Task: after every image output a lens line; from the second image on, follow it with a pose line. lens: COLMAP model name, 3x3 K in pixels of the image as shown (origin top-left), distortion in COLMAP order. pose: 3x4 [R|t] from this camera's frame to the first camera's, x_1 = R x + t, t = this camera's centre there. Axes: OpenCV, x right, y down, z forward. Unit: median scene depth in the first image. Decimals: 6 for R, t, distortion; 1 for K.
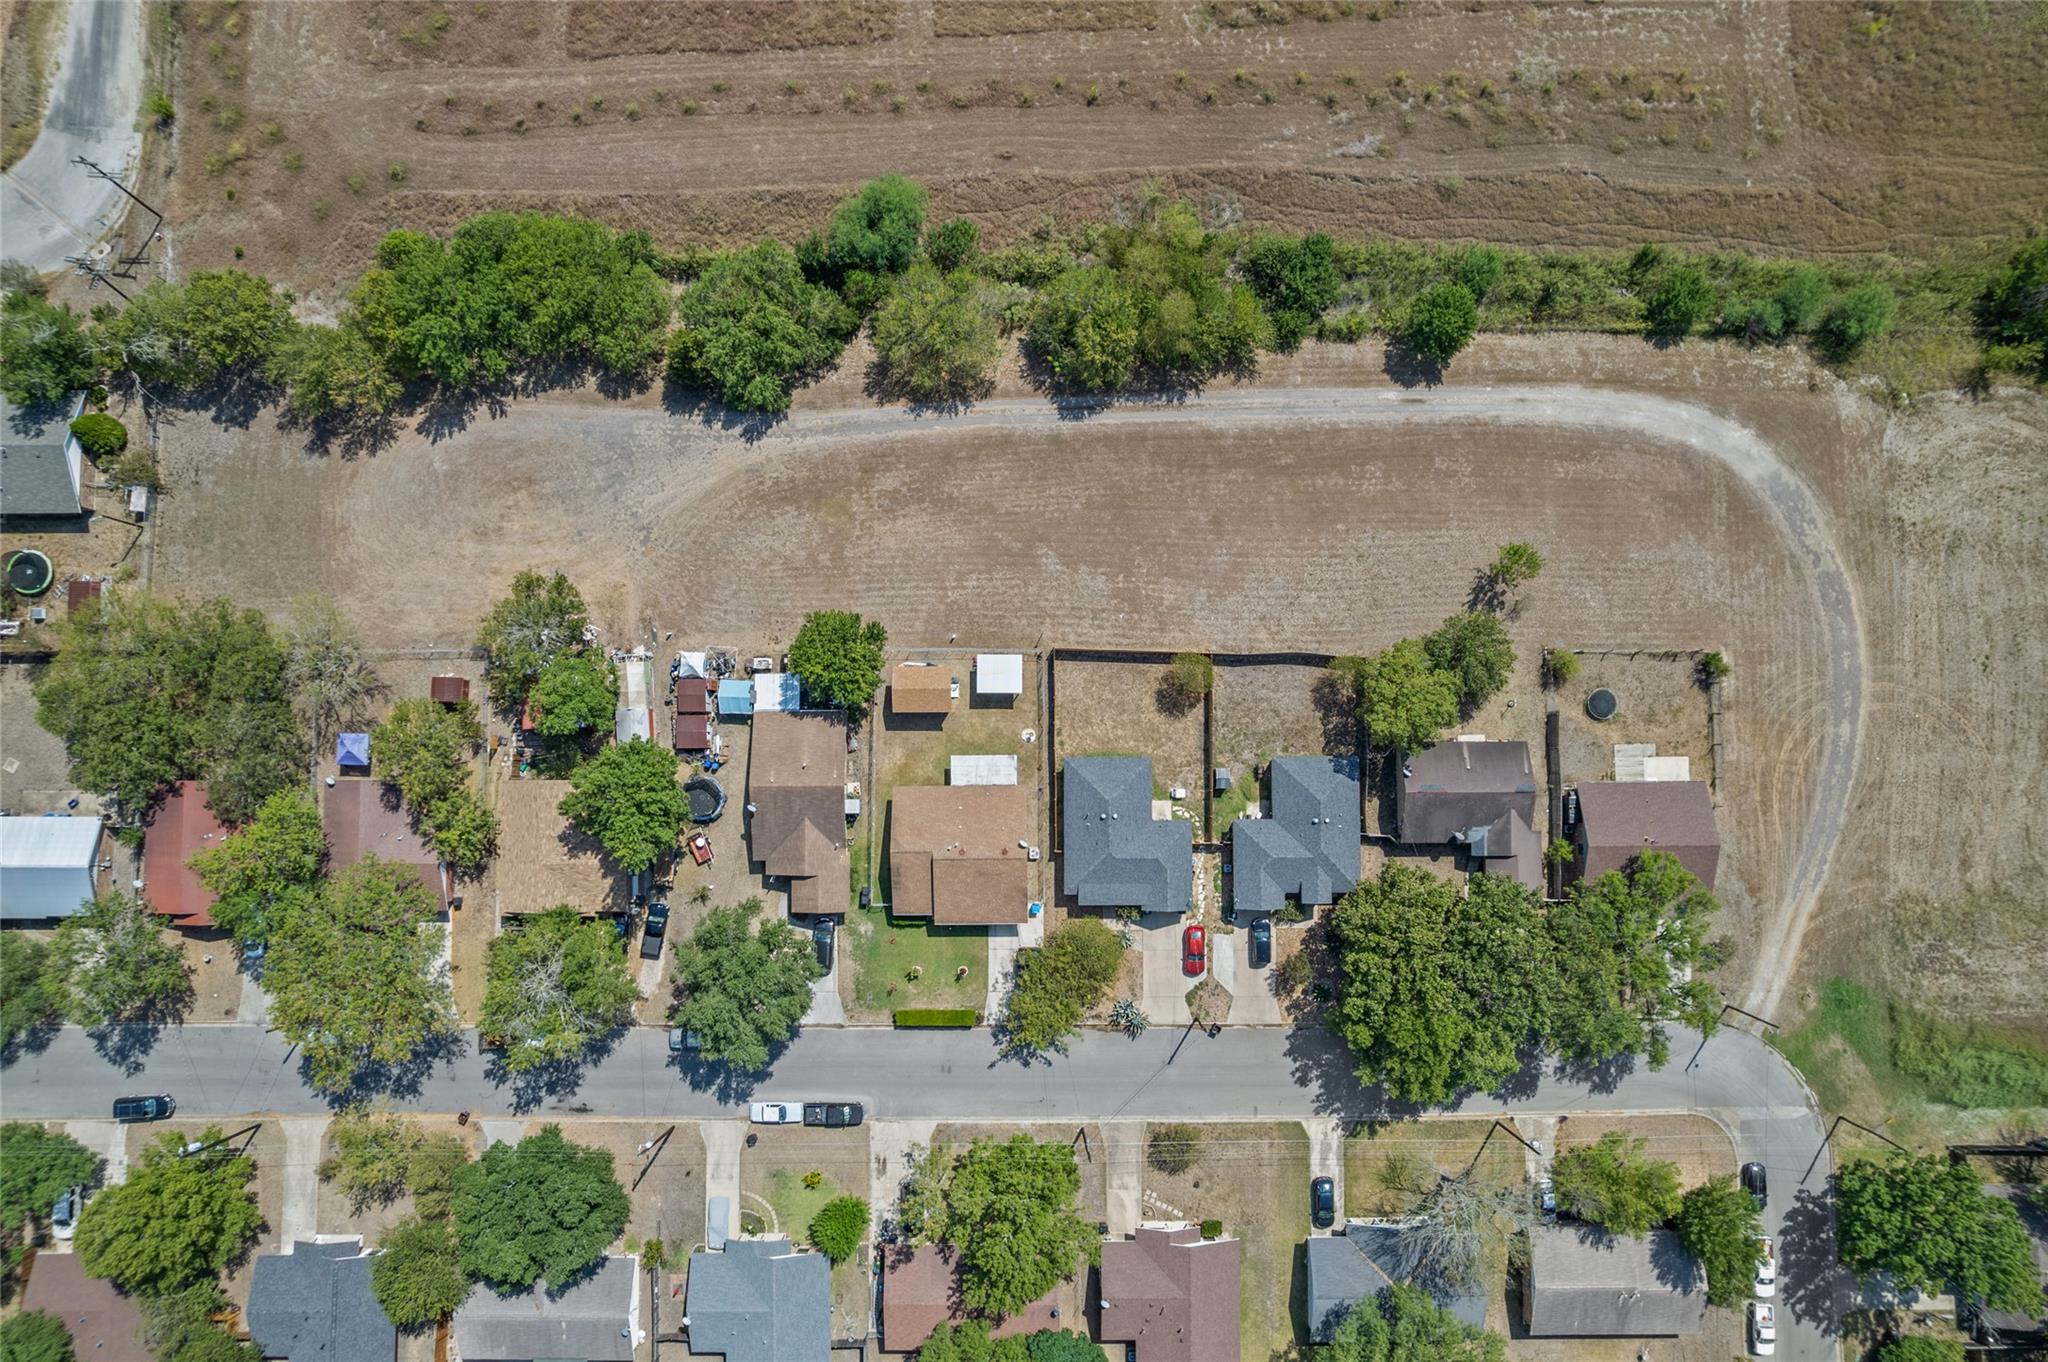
lens RADIAL K [[1323.8, 0, 1020.6], [0, 1323.8, 685.1], [0, 0, 1]] dist [-0.052249, 0.040003]
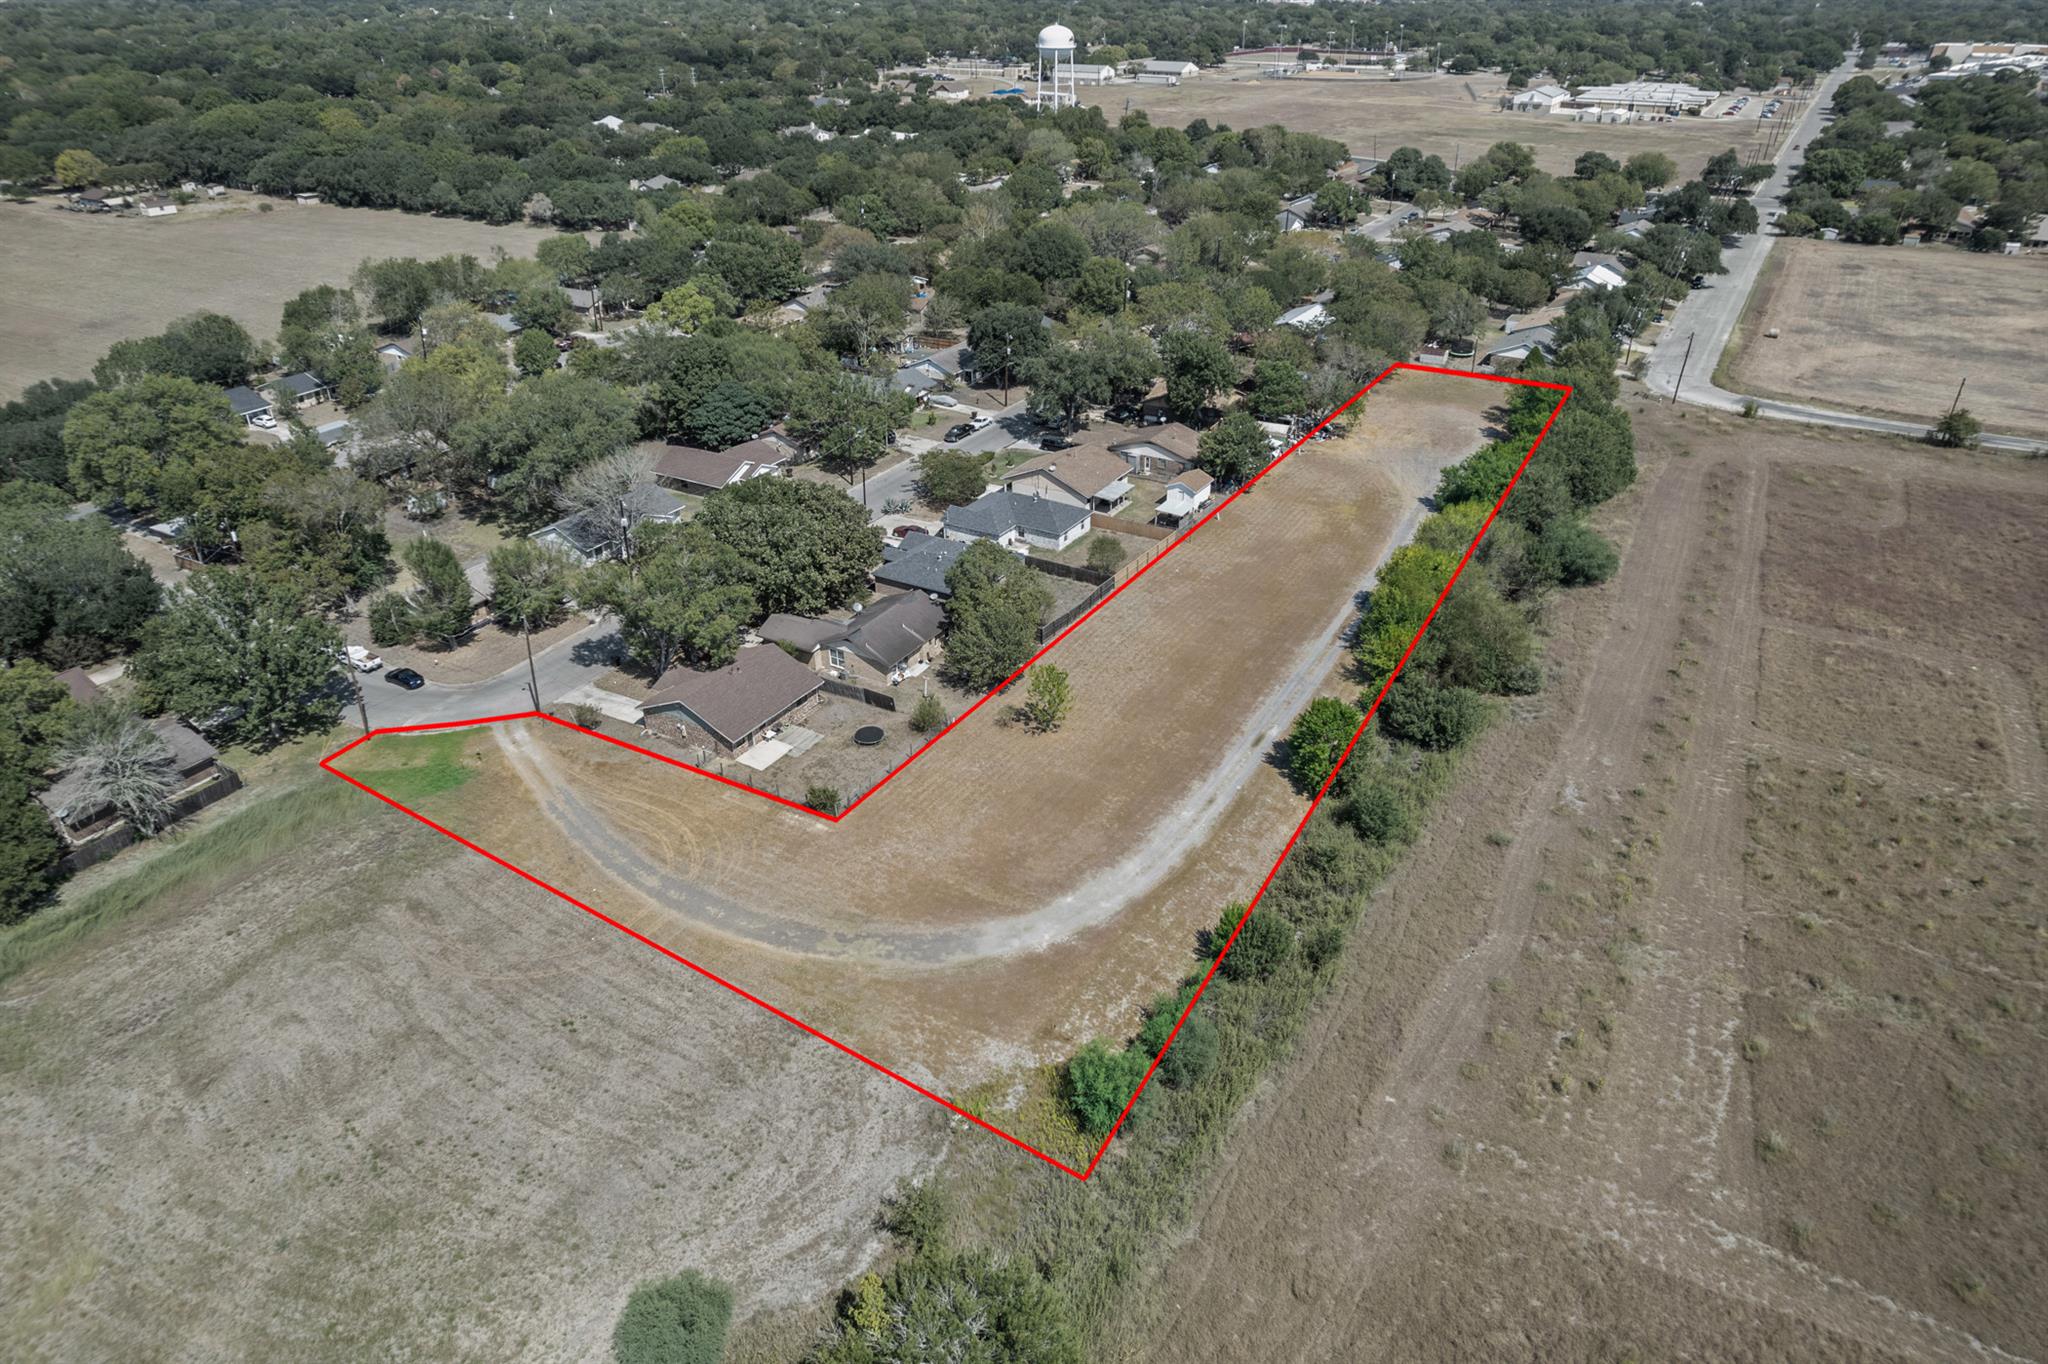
lens RADIAL K [[1323.8, 0, 1029.9], [0, 1323.8, 688.0], [0, 0, 1]] dist [-0.052249, 0.040003]
pose [[-0.510009, 0.418997, -0.751221, 1.053330], [-0.858471, -0.193093, 0.475124, -0.509047], [0.054020, 0.887219, 0.458176, 0.543276]]
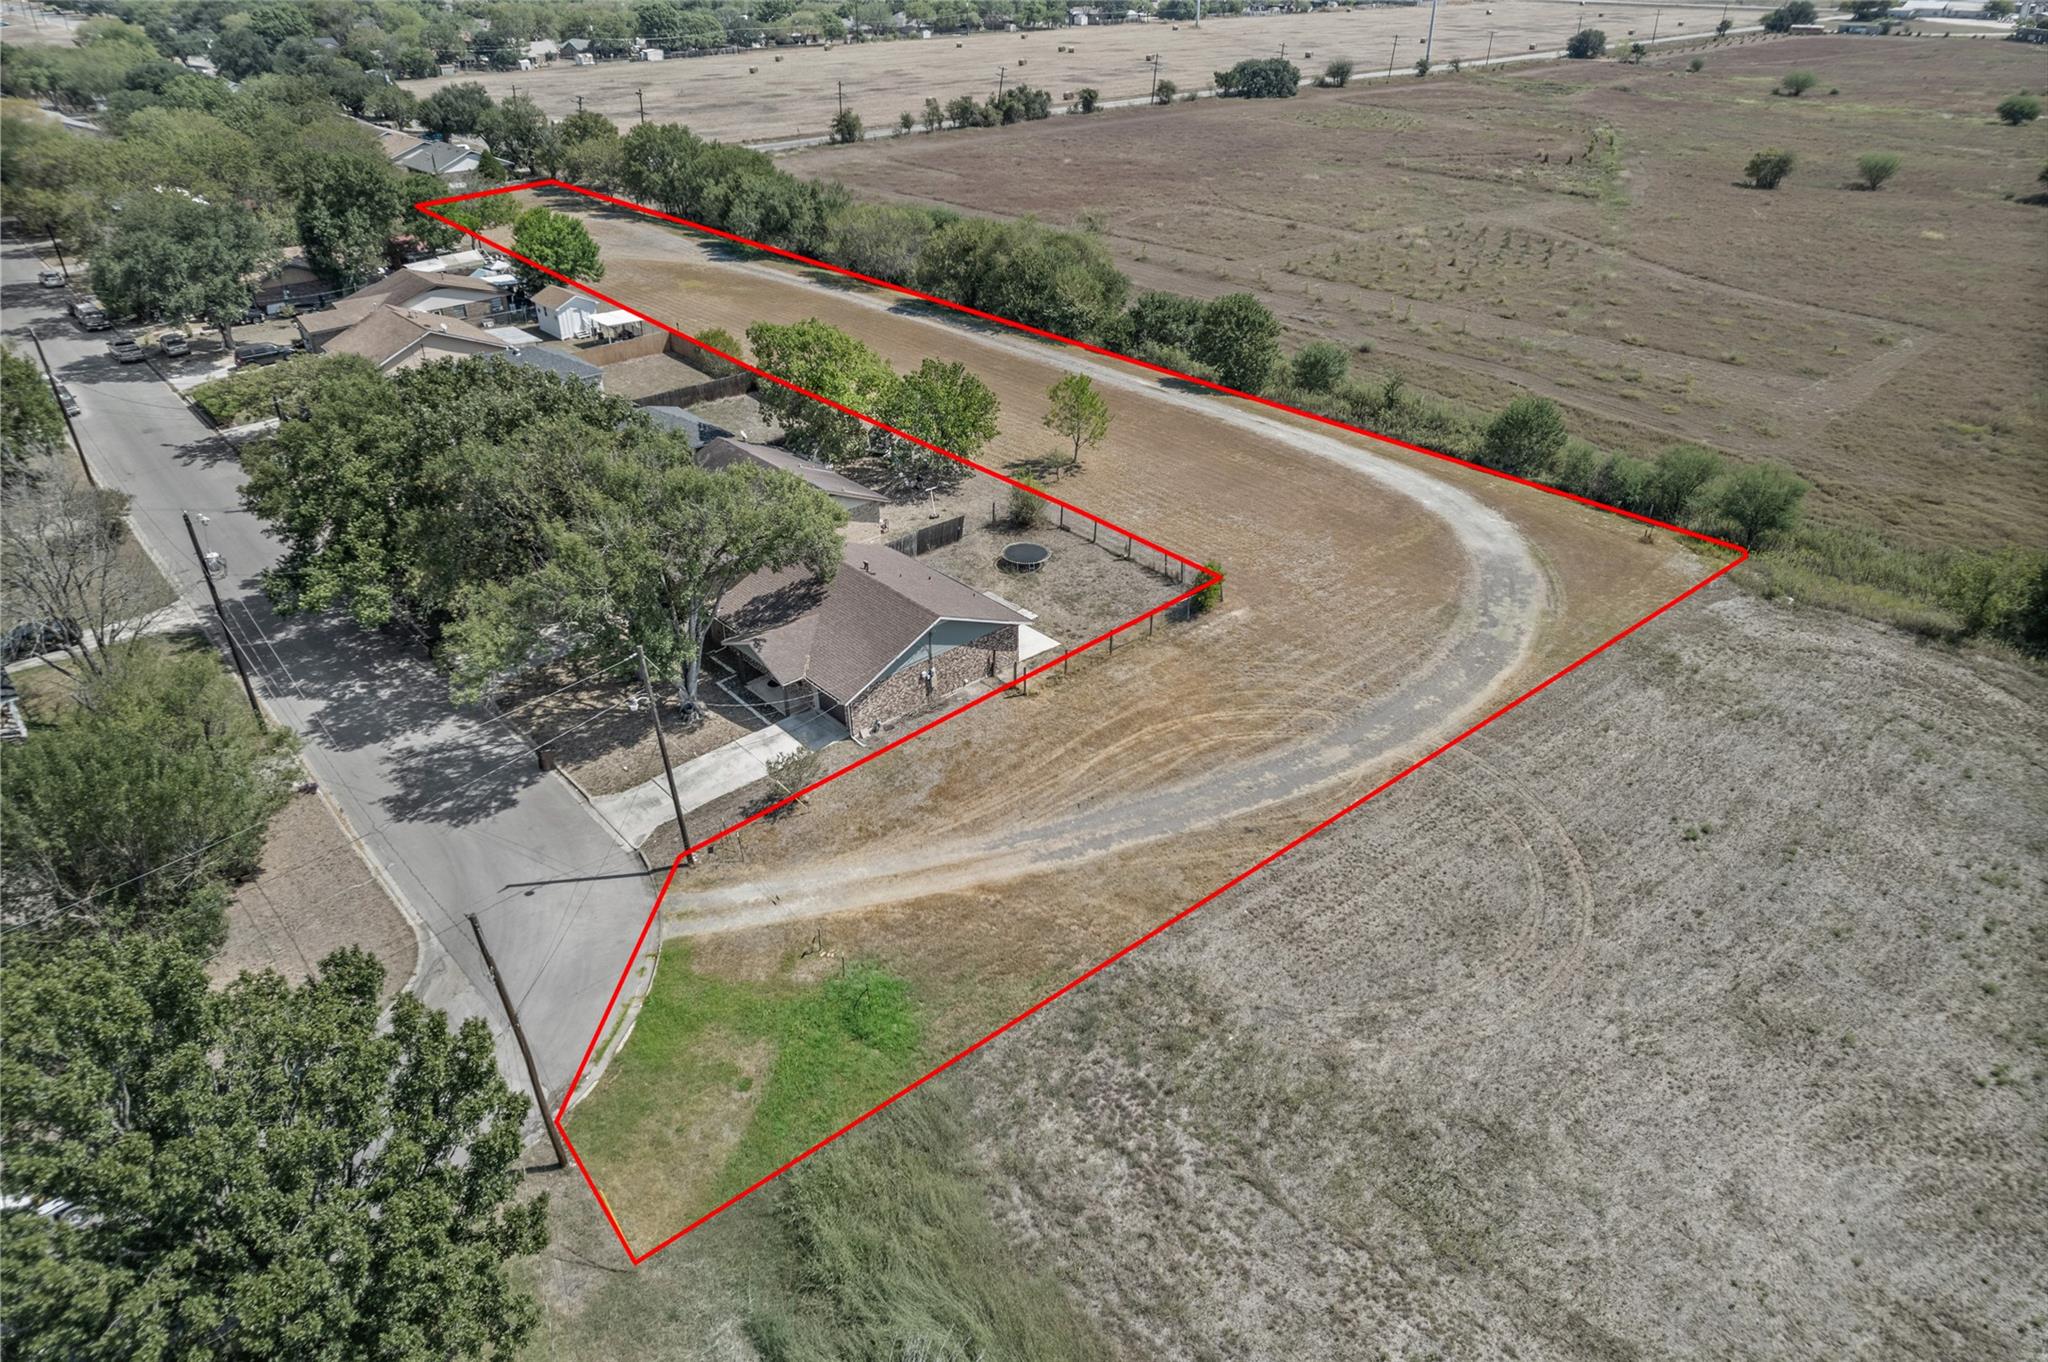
lens RADIAL K [[1323.8, 0, 1026.5], [0, 1323.8, 667.9], [0, 0, 1]] dist [-0.052249, 0.040003]
pose [[0.661395, 0.366758, -0.654252, 0.855999], [-0.747864, 0.388834, -0.538059, 0.364089], [0.057058, 0.845161, 0.531458, 0.704390]]
